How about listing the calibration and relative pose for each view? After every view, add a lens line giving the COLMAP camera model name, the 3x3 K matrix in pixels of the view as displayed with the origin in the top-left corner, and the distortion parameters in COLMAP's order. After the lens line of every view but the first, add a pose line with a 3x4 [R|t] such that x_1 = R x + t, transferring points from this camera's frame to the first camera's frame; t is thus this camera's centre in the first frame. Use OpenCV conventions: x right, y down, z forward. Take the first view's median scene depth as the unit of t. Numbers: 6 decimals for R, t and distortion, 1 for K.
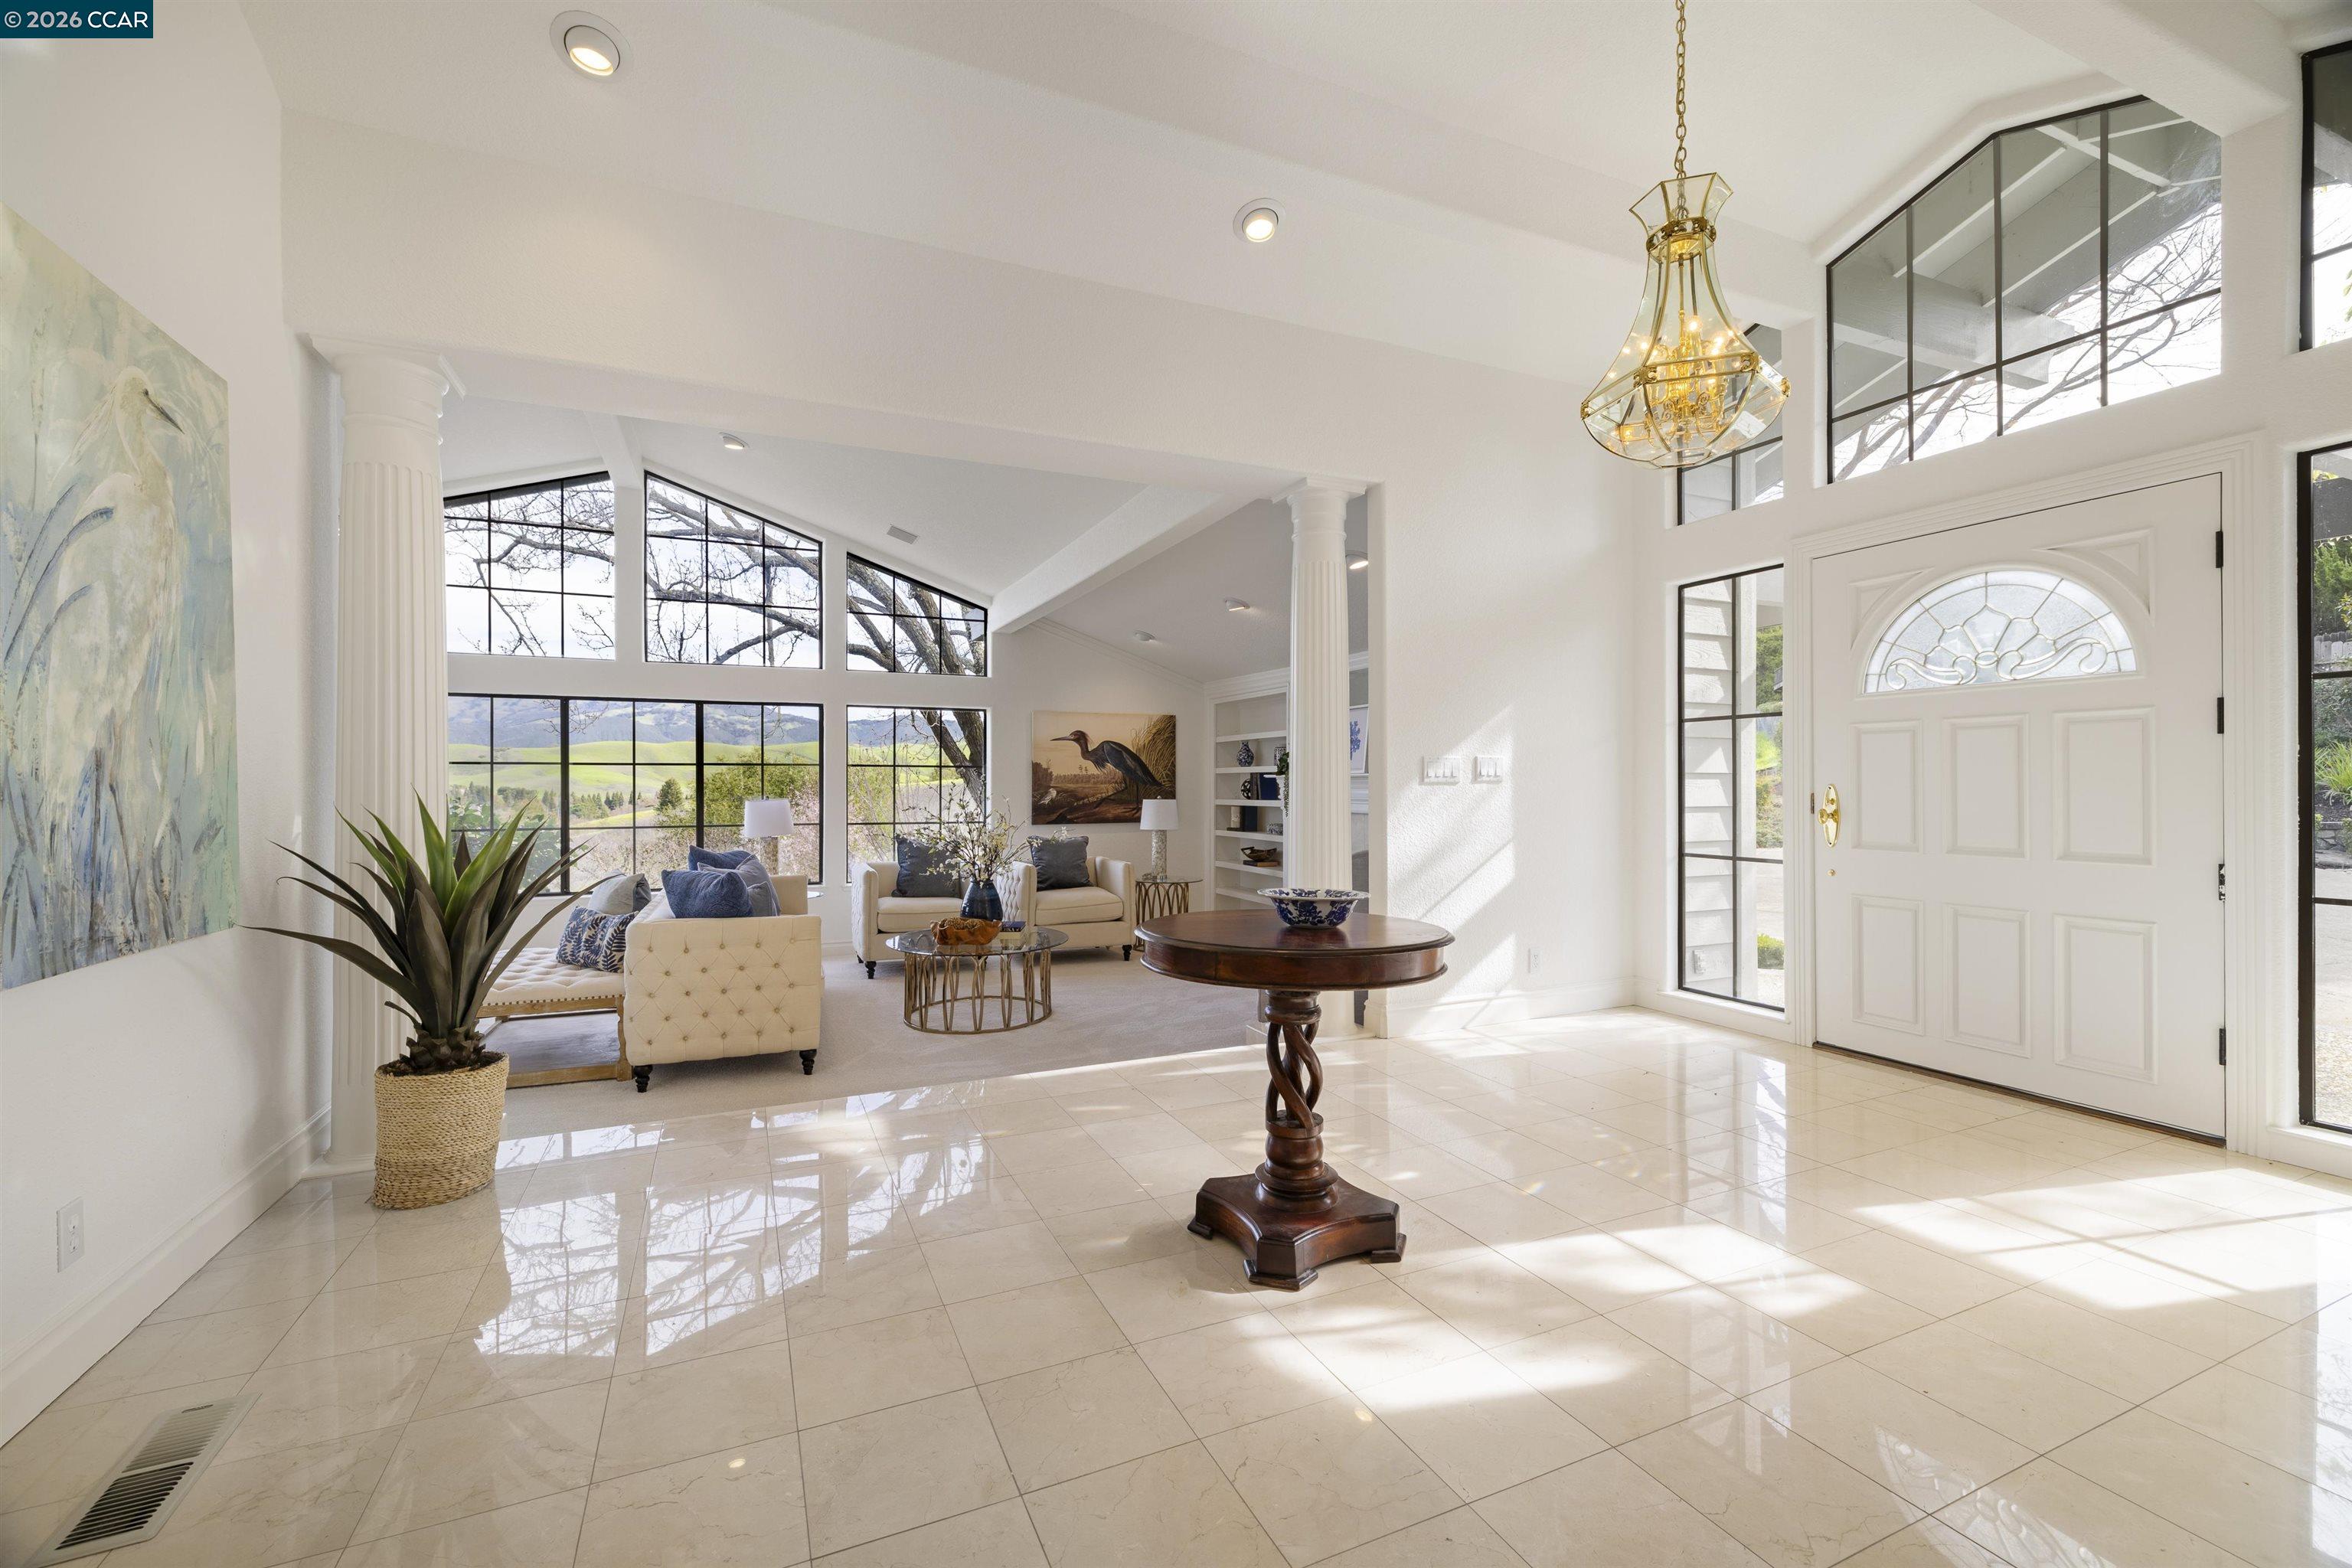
lens RADIAL K [[1001.8, 0, 1184.0], [0, 1001.8, 784.5], [0, 0, 1]] dist [0.001756, 0.000122]
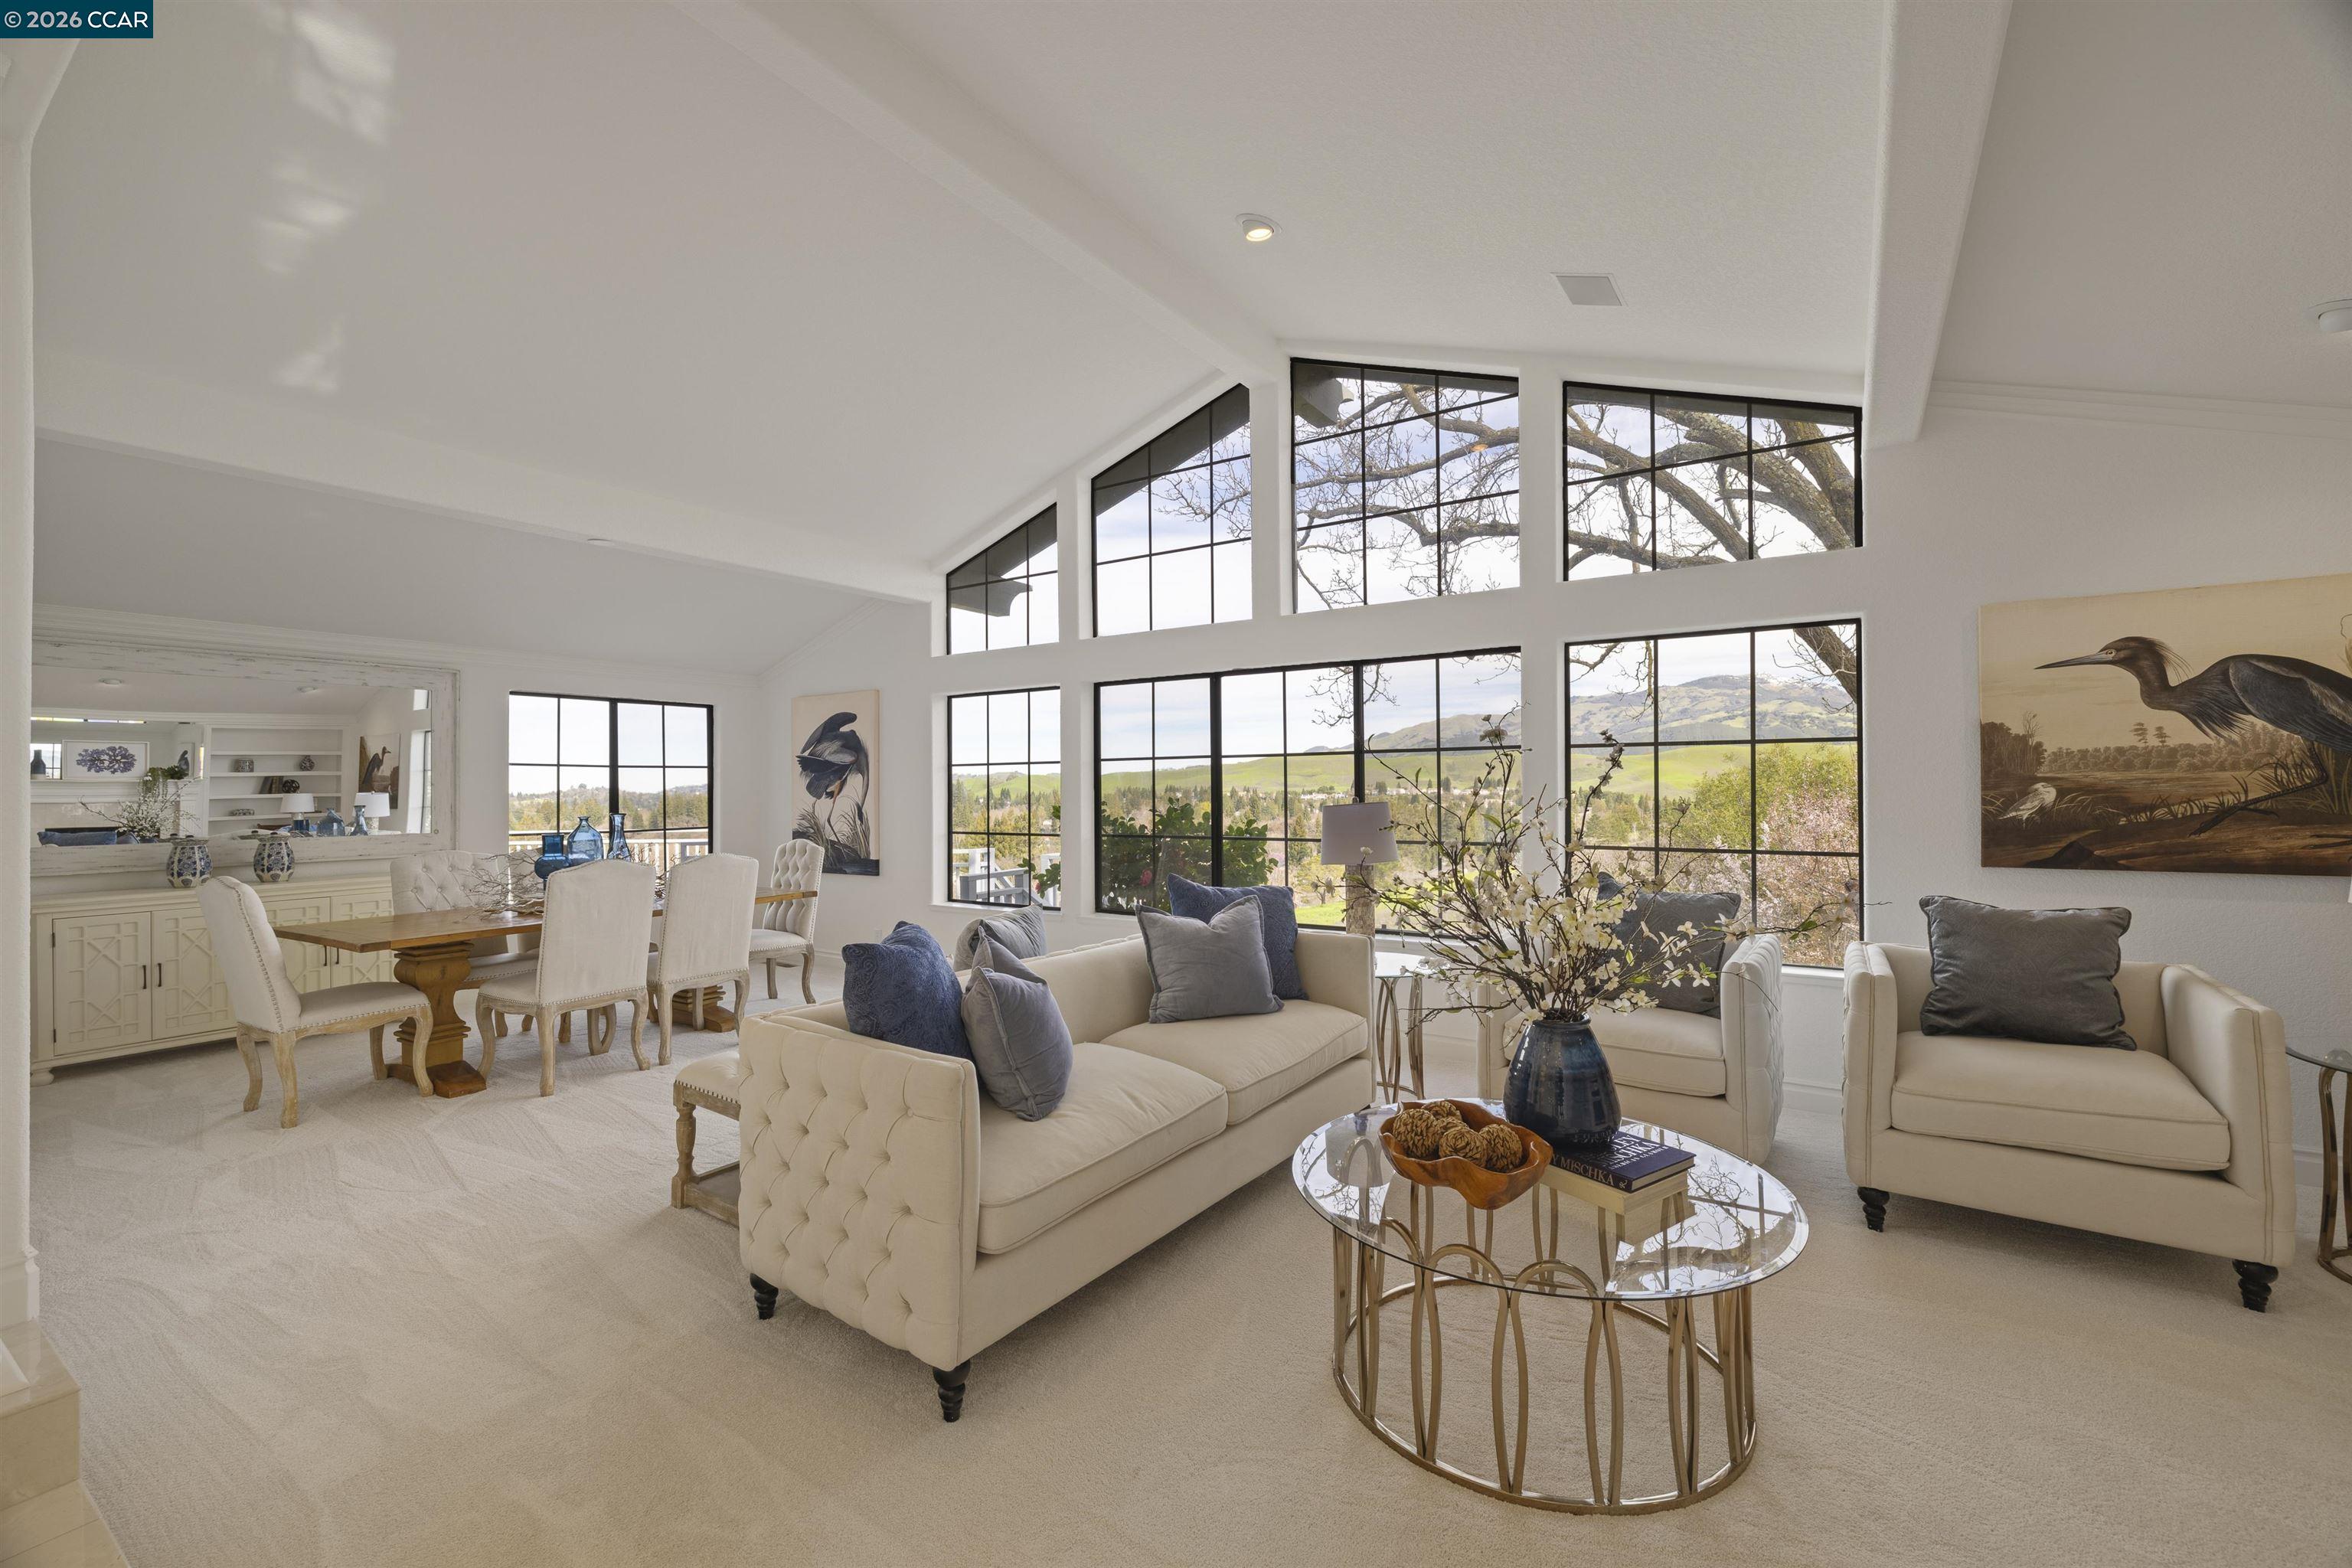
lens RADIAL K [[1001.8, 0, 1180.5], [0, 1001.8, 783.0], [0, 0, 1]] dist [0.001756, 0.000122]
pose [[0.523591, -0.010501, -0.851905, 0.037036], [0.005974, 0.999945, -0.008655, 0.005503], [0.851949, -0.000557, 0.523625, 0.473064]]
